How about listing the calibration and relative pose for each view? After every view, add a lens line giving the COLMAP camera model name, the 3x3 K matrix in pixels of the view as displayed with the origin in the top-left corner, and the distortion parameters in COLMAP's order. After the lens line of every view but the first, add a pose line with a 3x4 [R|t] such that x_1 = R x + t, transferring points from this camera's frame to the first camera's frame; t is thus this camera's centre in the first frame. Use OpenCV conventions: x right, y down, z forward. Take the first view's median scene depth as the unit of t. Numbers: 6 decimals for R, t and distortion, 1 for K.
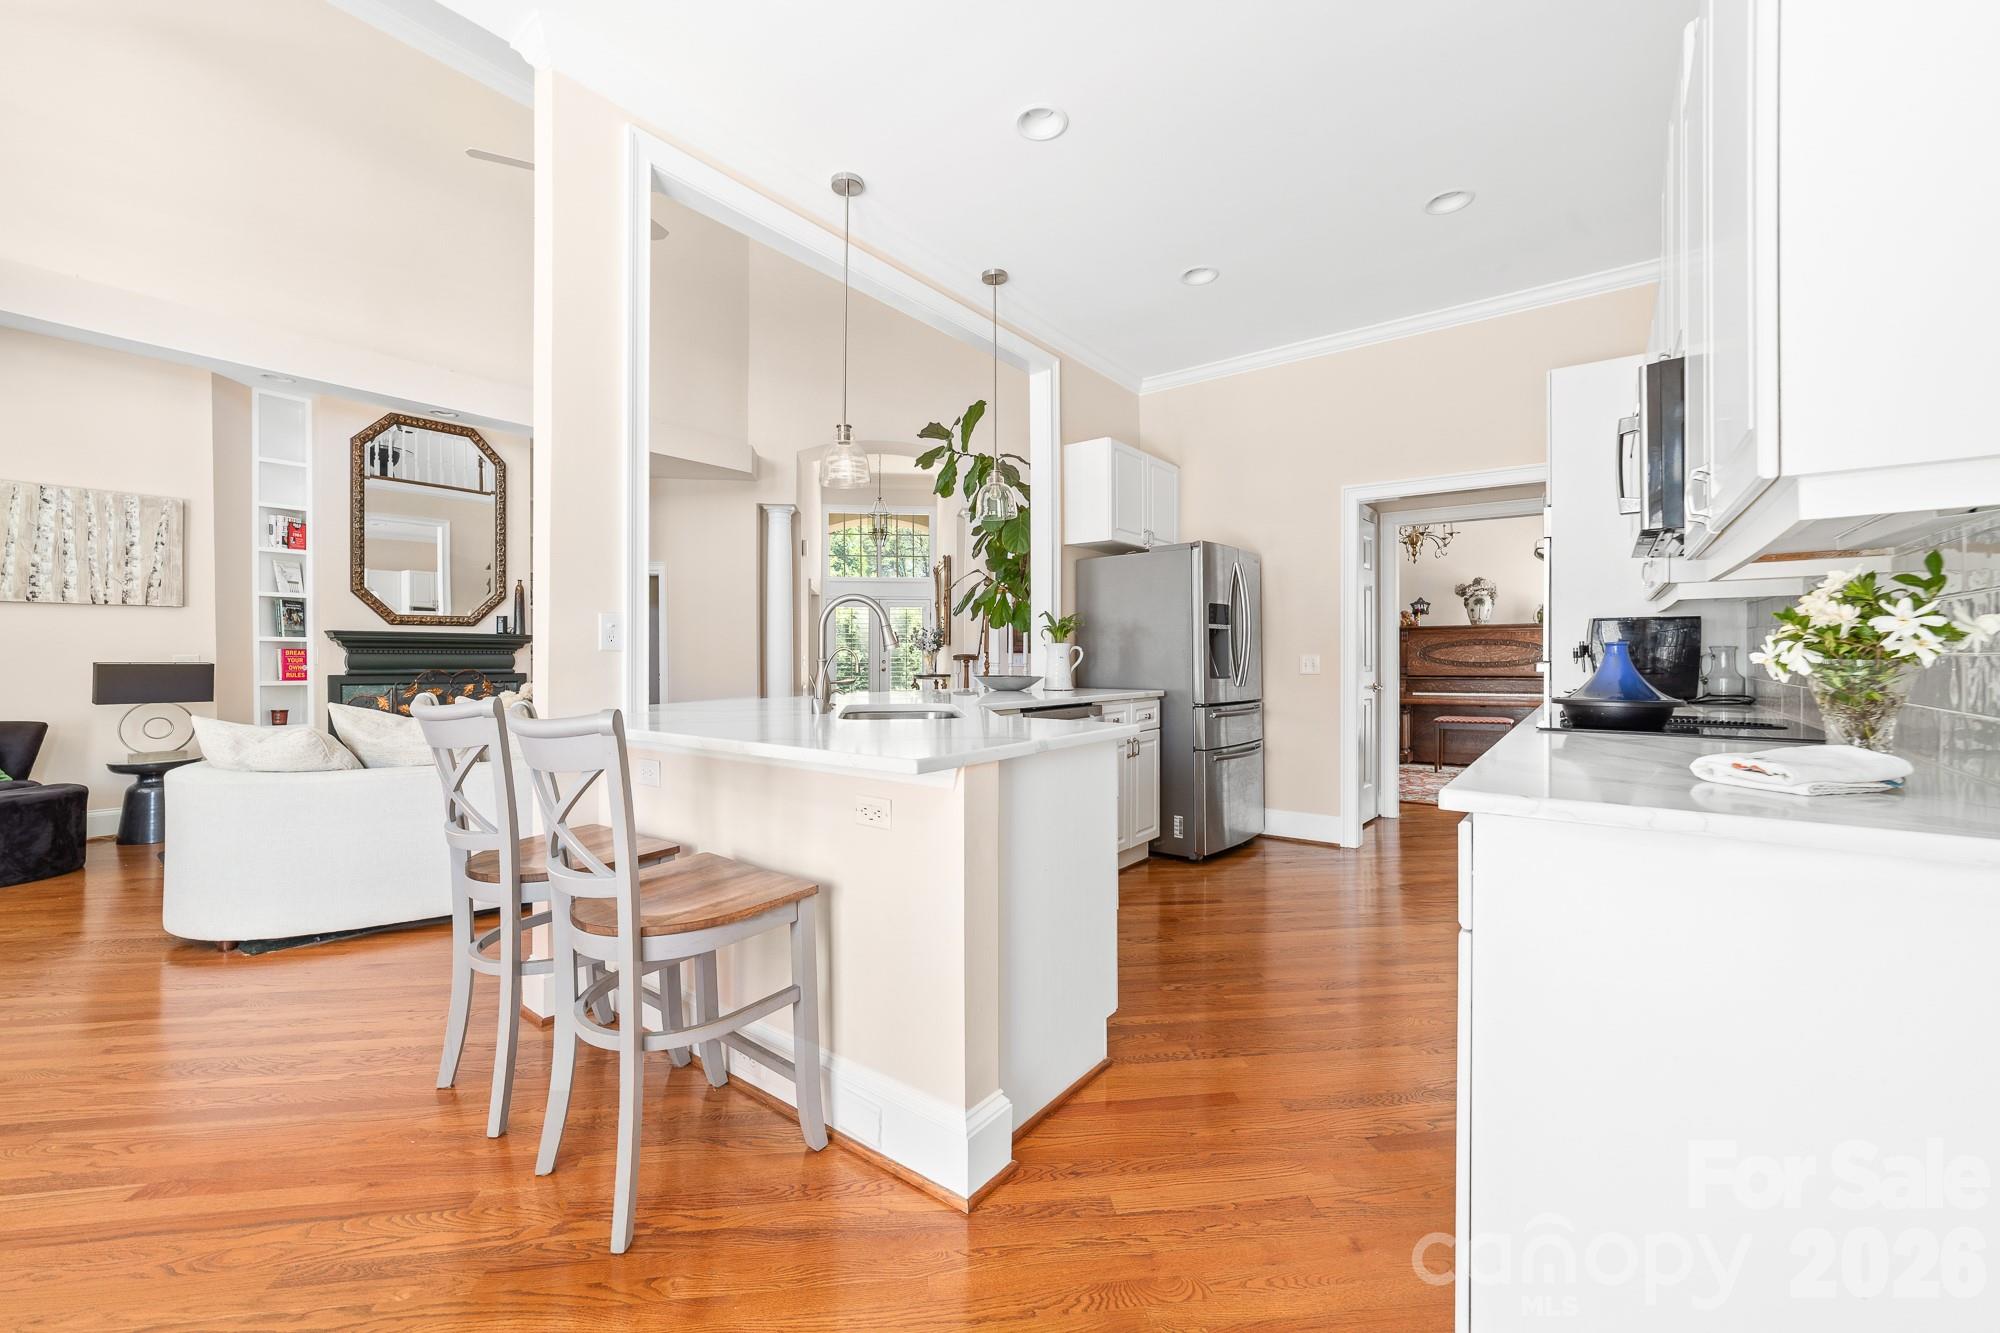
lens RADIAL K [[820.9, 0, 1000.0], [0, 820.9, 666.5], [0, 0, 1]] dist [0.002742, 0.000563]
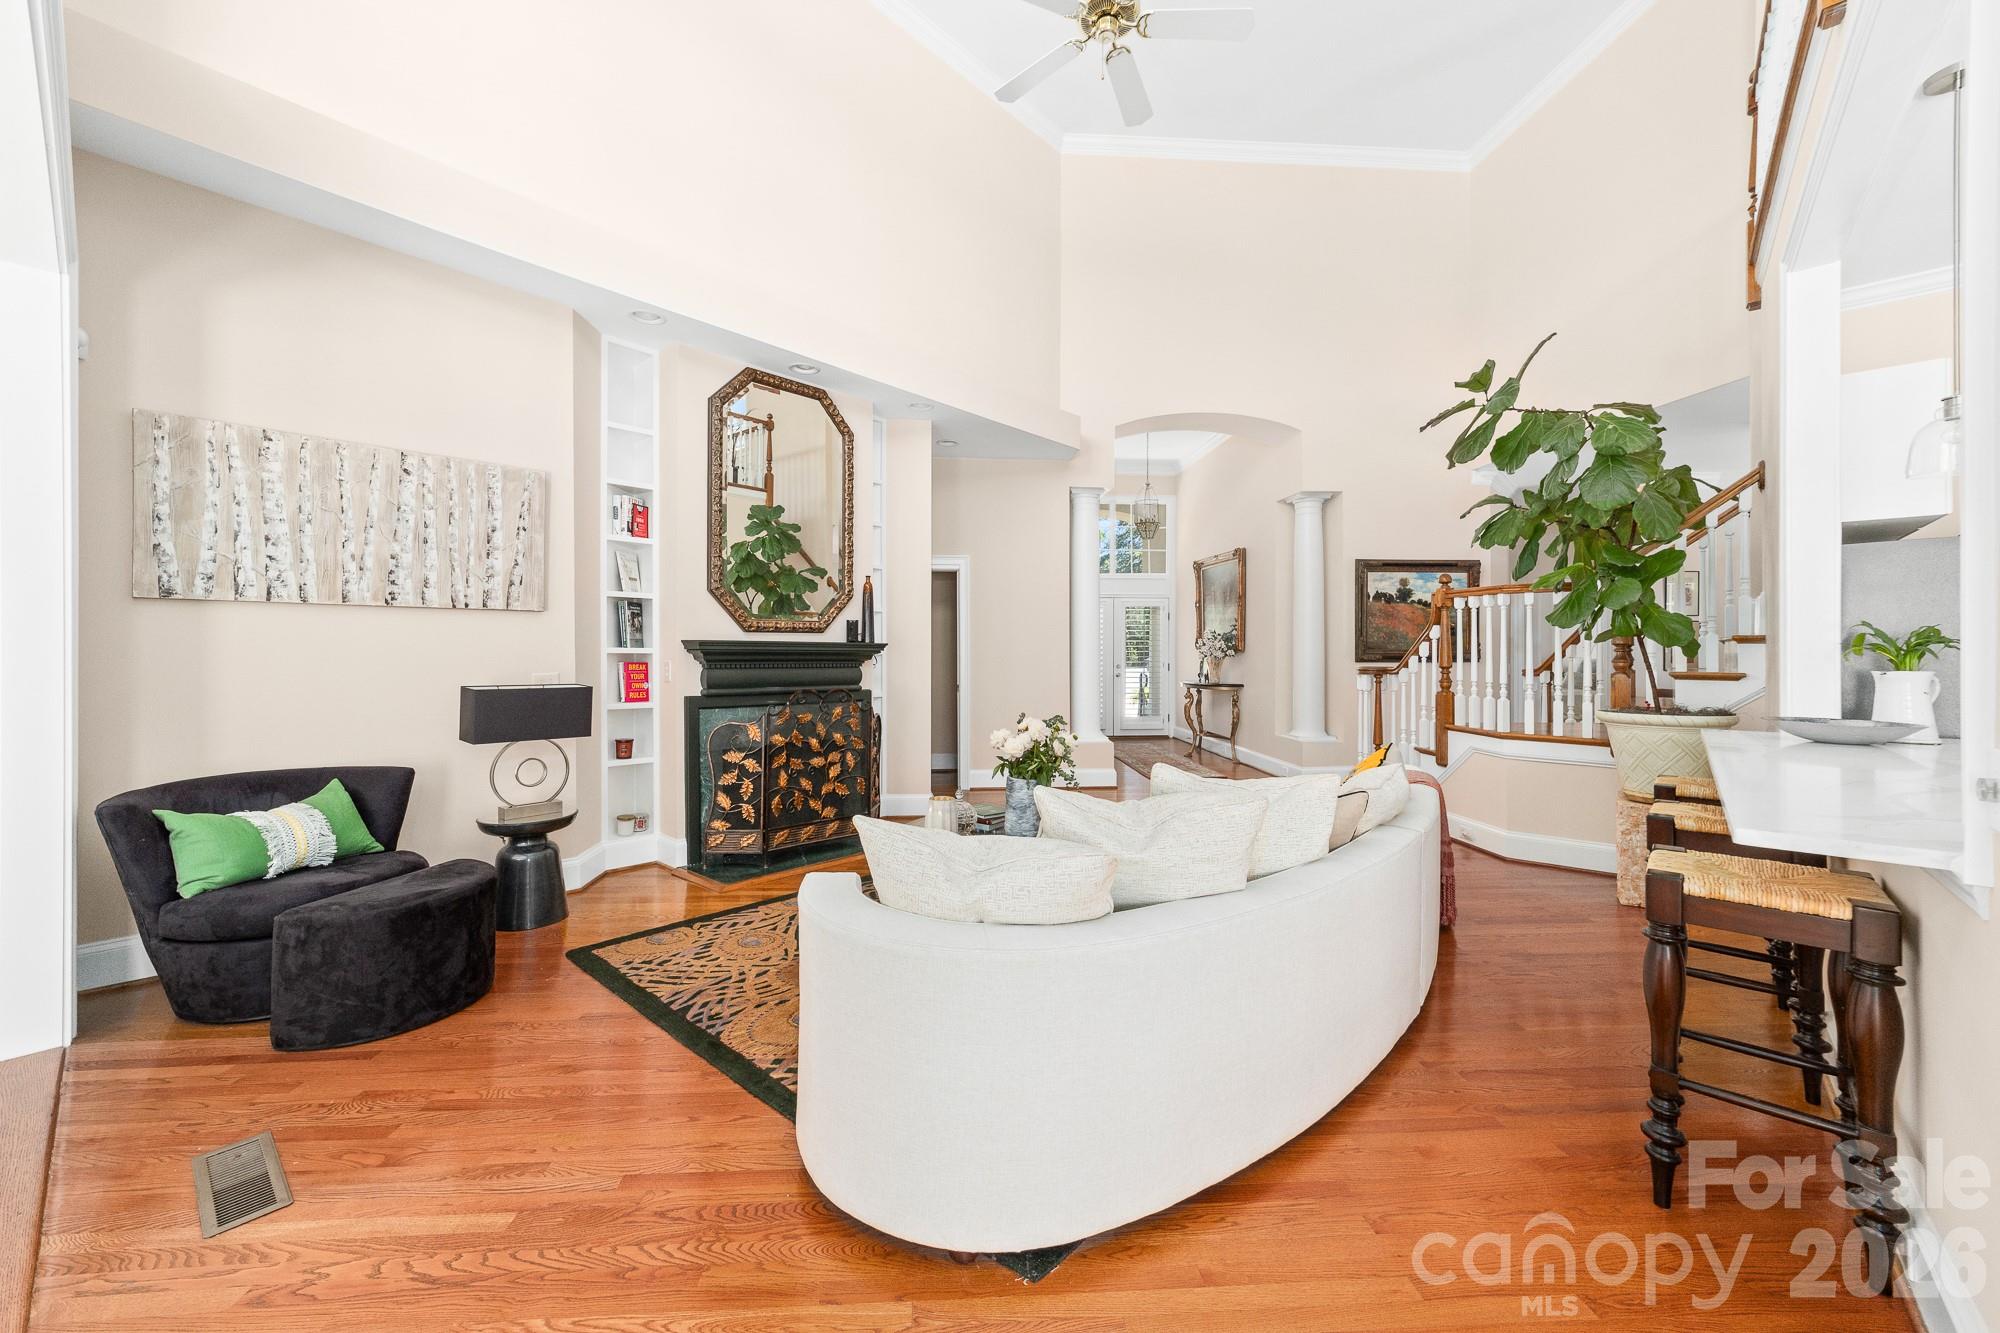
lens RADIAL K [[792.9, 0, 994.0], [0, 792.9, 648.4], [0, 0, 1]] dist [-0.002475, -0.000042]
pose [[0.998092, 0.005954, -0.061459, -0.536934], [-0.006705, 0.999905, -0.012026, -0.032096], [0.061382, 0.012415, 0.998037, 0.291955]]
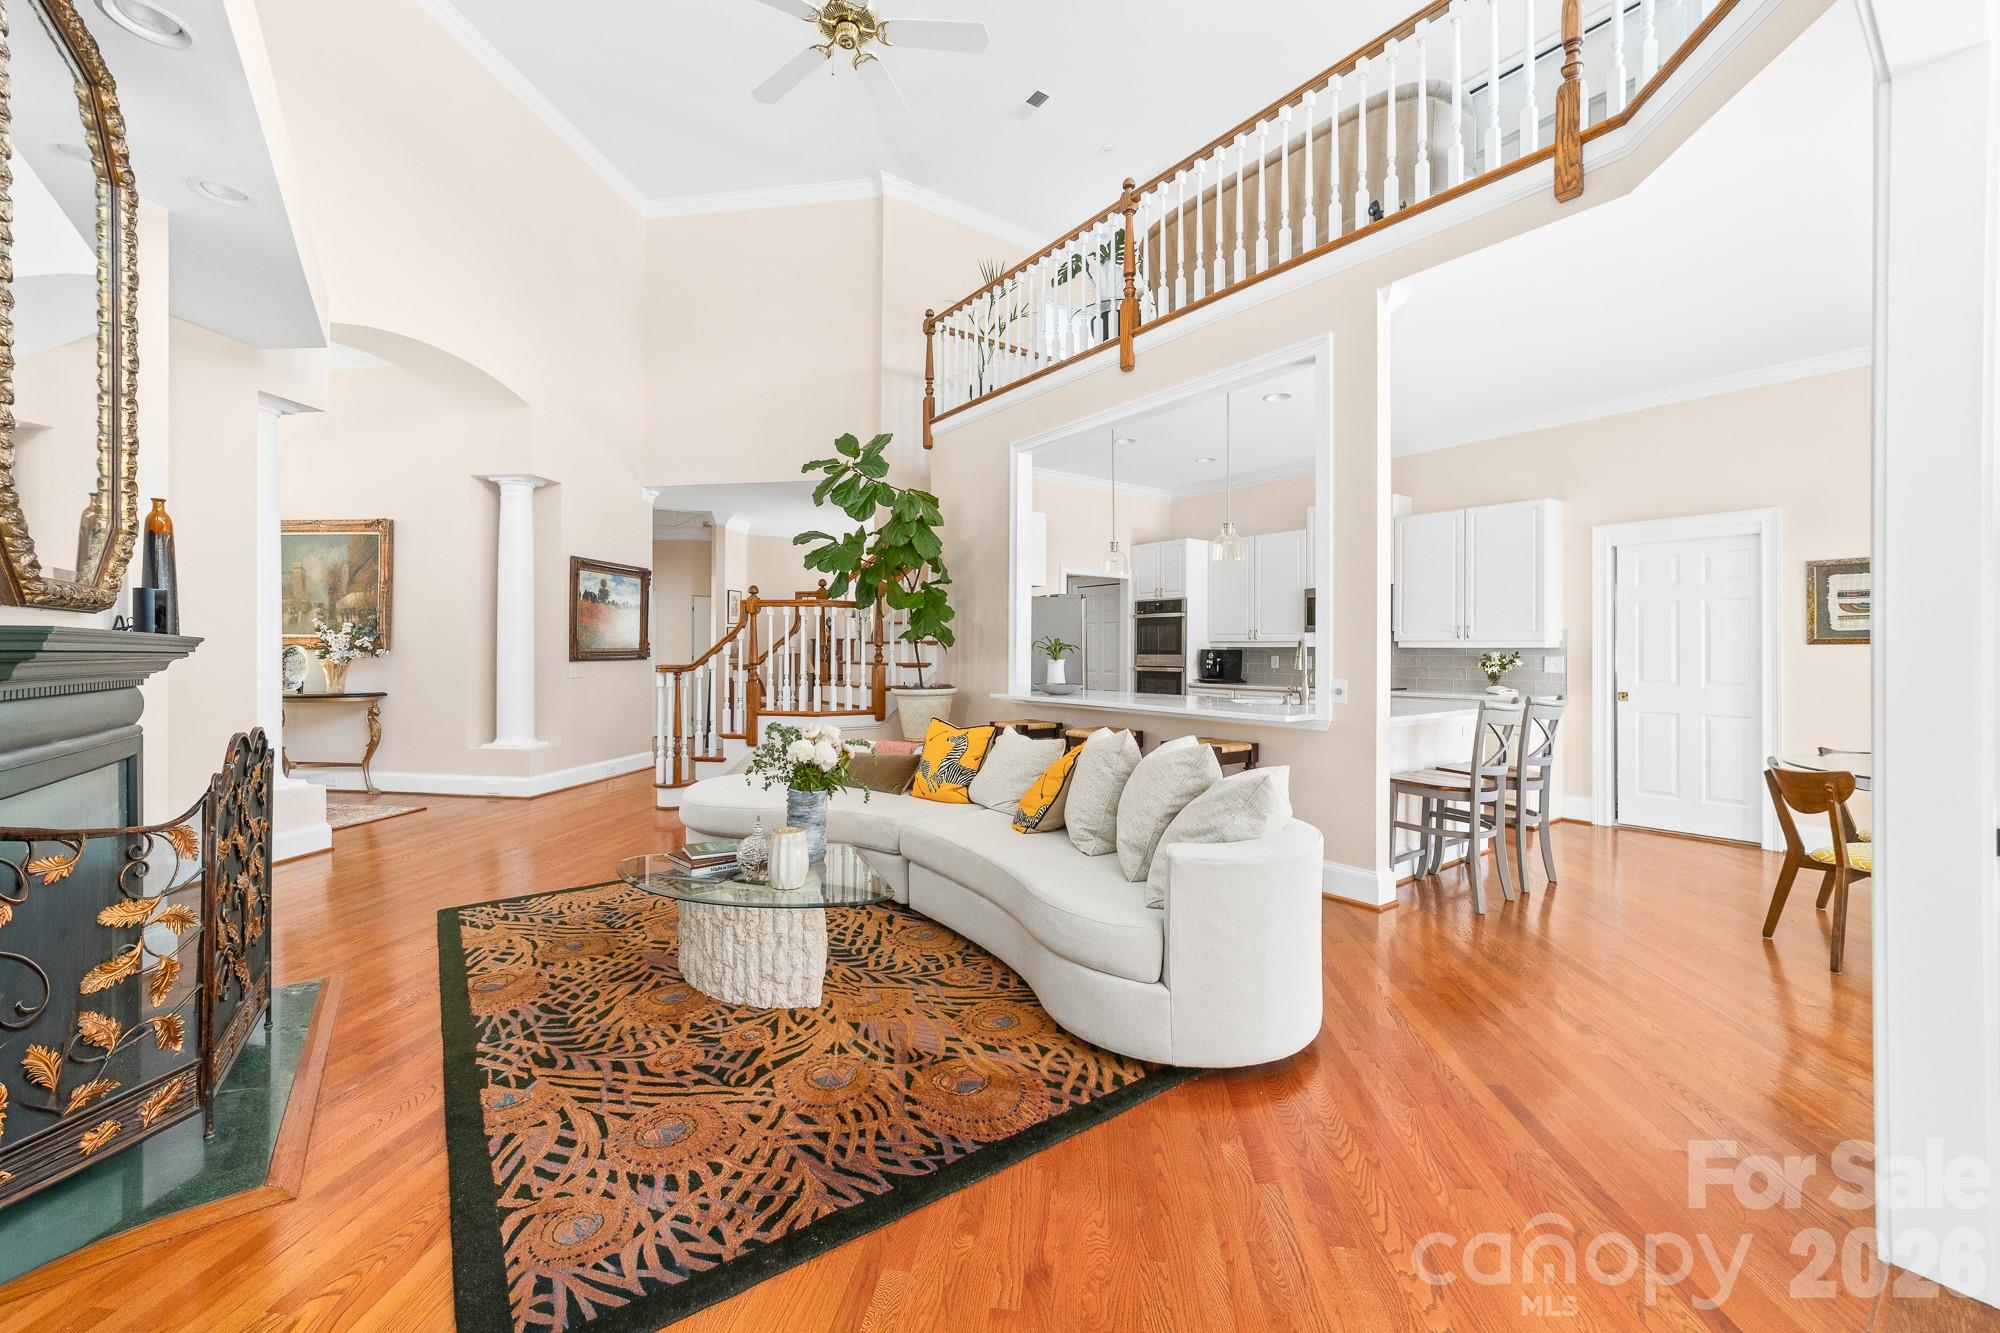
lens RADIAL K [[792.9, 0, 994.0], [0, 792.9, 648.4], [0, 0, 1]] dist [-0.002475, -0.000042]
pose [[0.262932, 0.005072, 0.964801, -1.105194], [0.008241, 0.999938, -0.007502, -0.034660], [-0.964779, 0.009924, 0.262873, 0.665234]]
